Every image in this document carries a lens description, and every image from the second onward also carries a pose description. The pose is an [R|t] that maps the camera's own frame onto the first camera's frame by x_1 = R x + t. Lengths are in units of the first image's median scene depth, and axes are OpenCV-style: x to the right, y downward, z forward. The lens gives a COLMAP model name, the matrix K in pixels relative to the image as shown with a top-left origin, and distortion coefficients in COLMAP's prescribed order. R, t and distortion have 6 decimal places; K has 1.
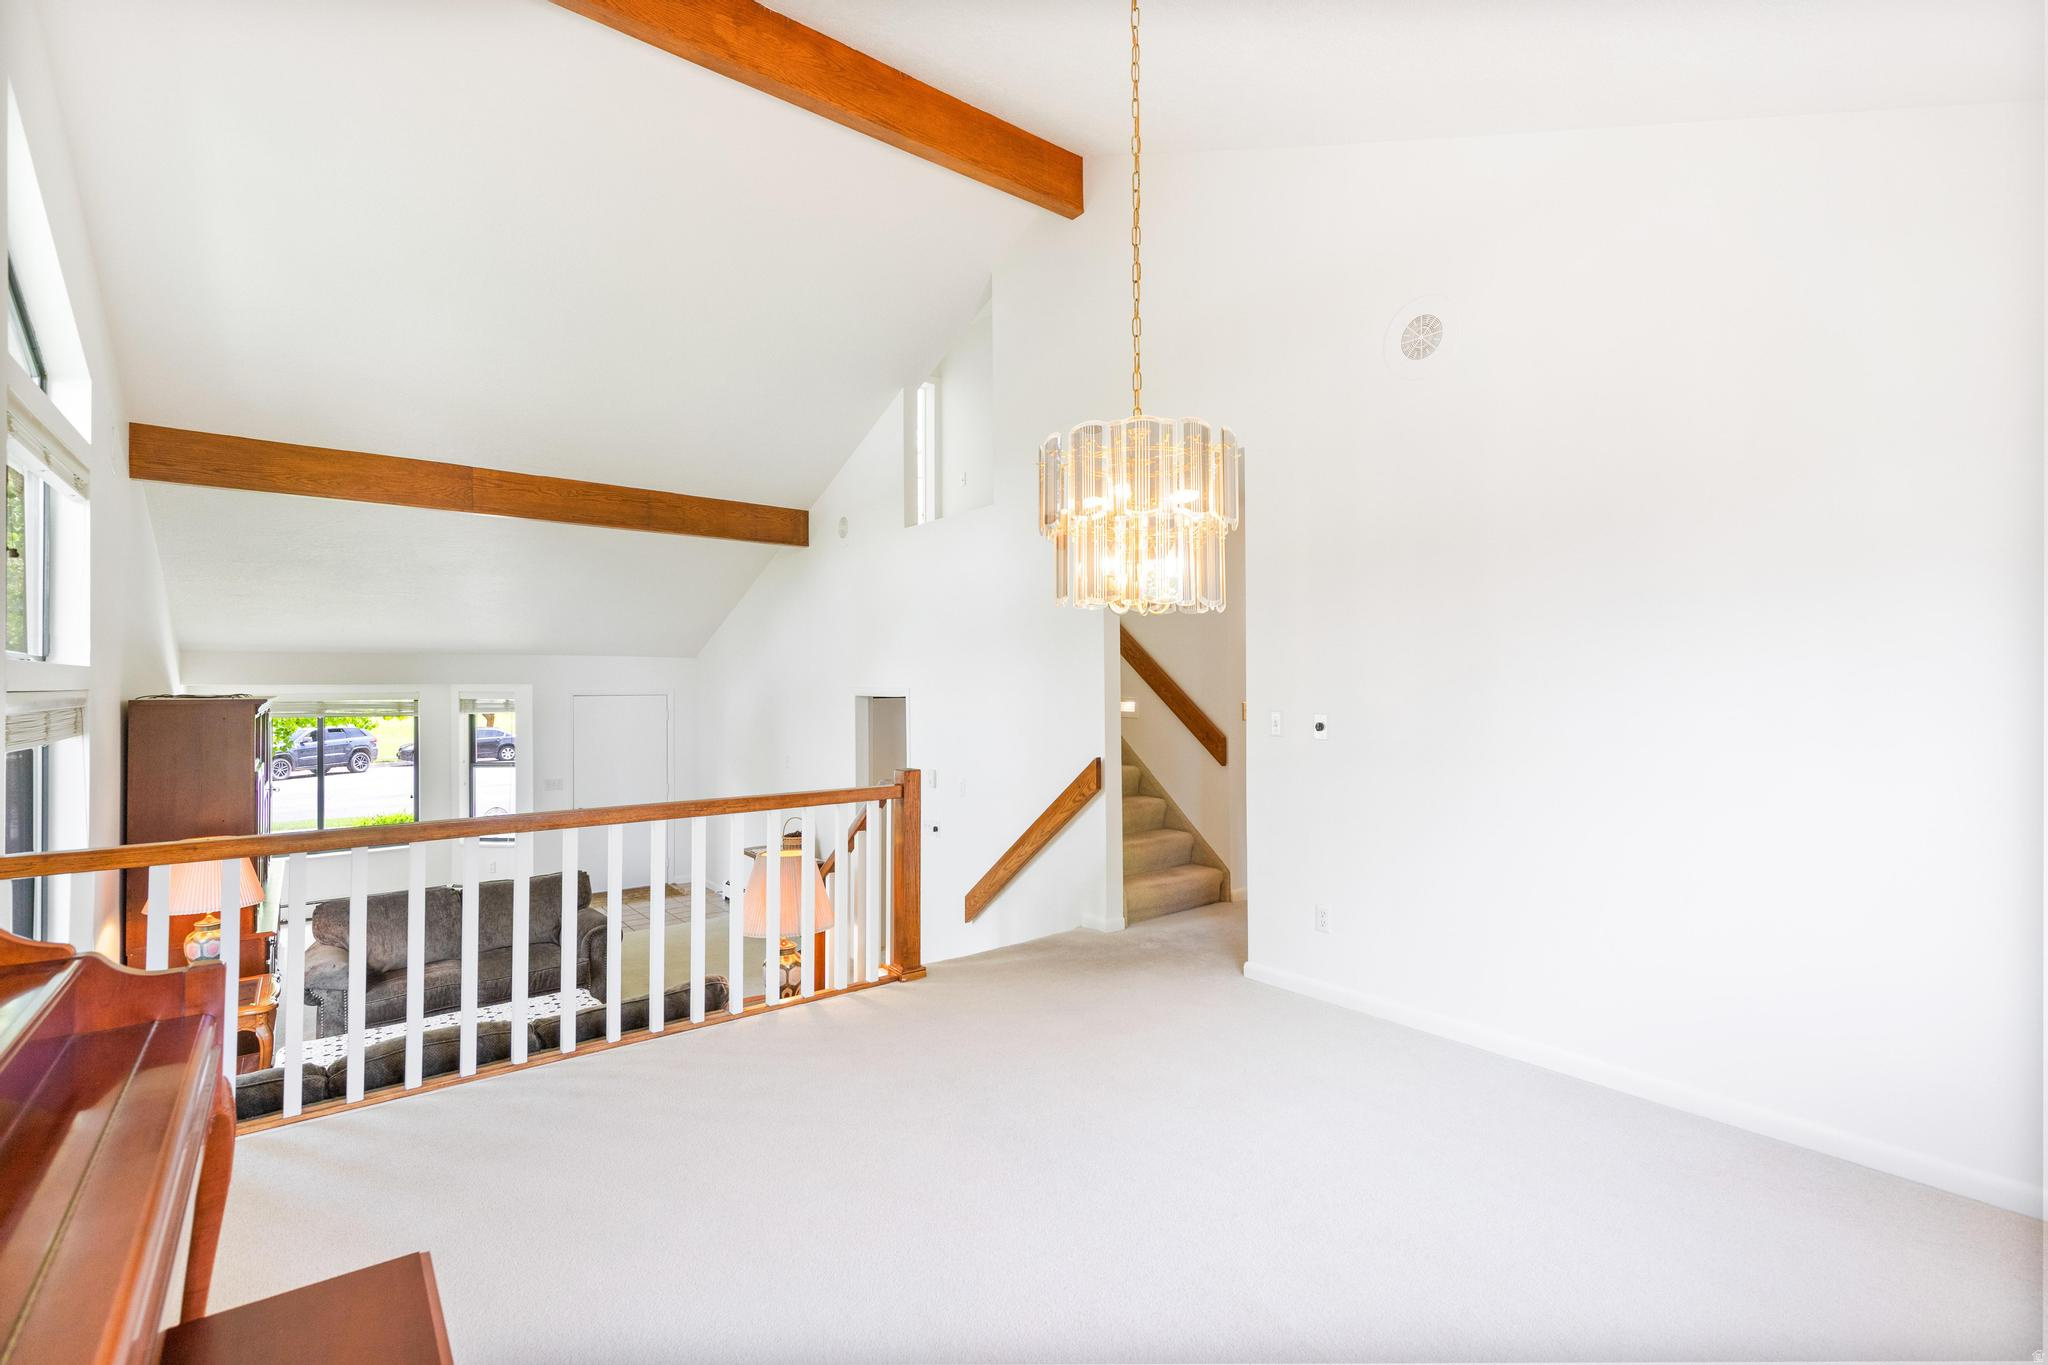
lens RADIAL K [[917.8, 0, 1026.4], [0, 917.8, 673.0], [0, 0, 1]] dist [0.008455, -0.000608]
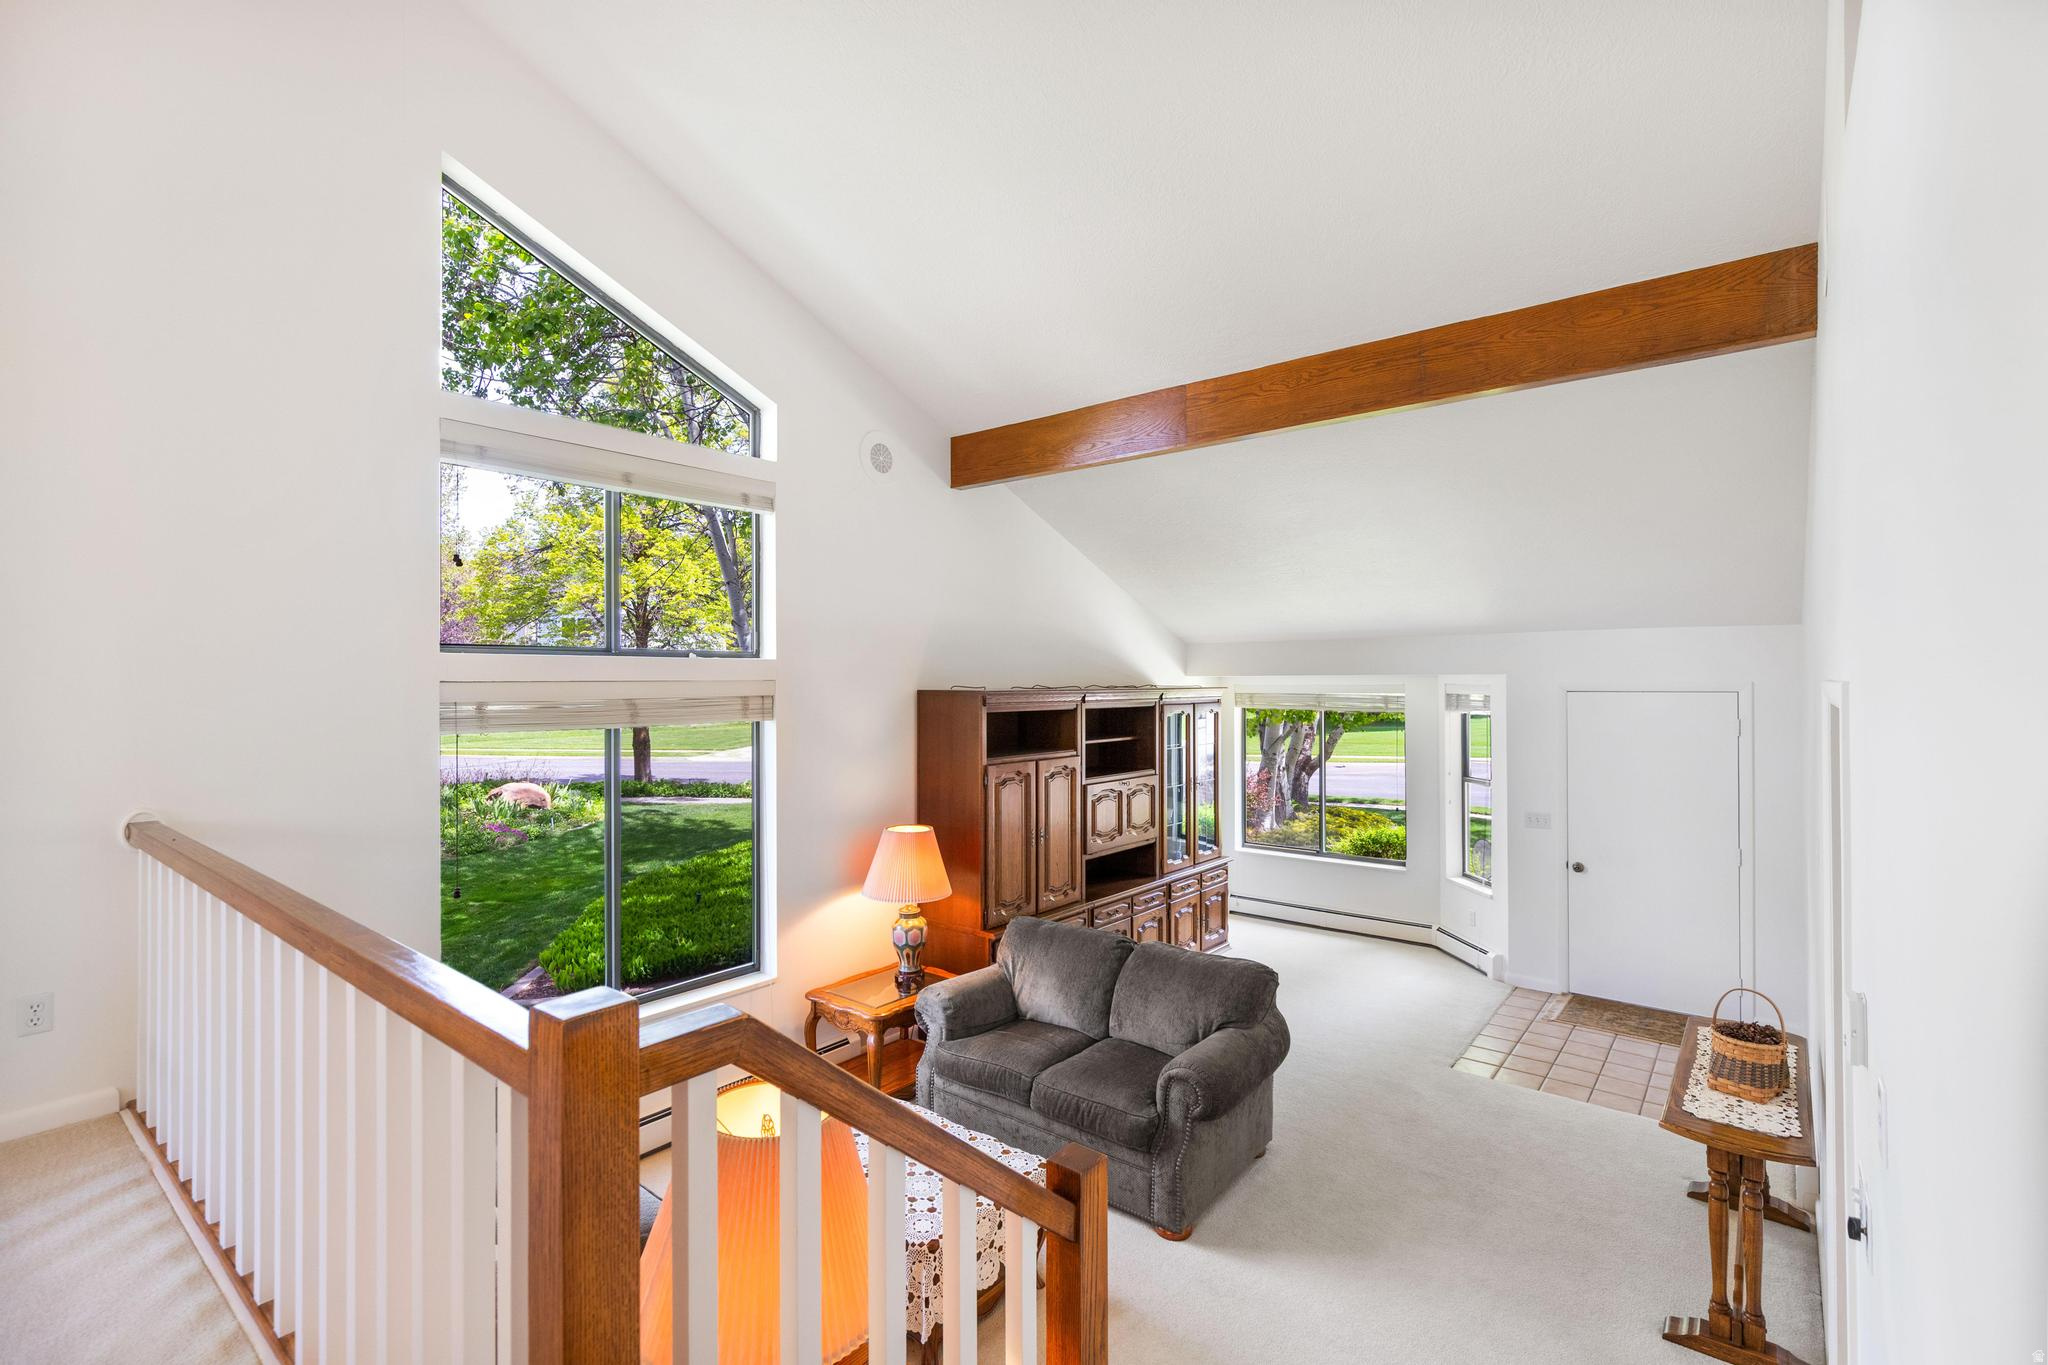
lens RADIAL K [[917.8, 0, 1026.4], [0, 917.8, 673.0], [0, 0, 1]] dist [0.008455, -0.000608]
pose [[0.222373, -0.002992, -0.974957, 0.068724], [0.017818, 0.999841, 0.000996, 0.004188], [0.974799, -0.017593, 0.222390, 0.528229]]
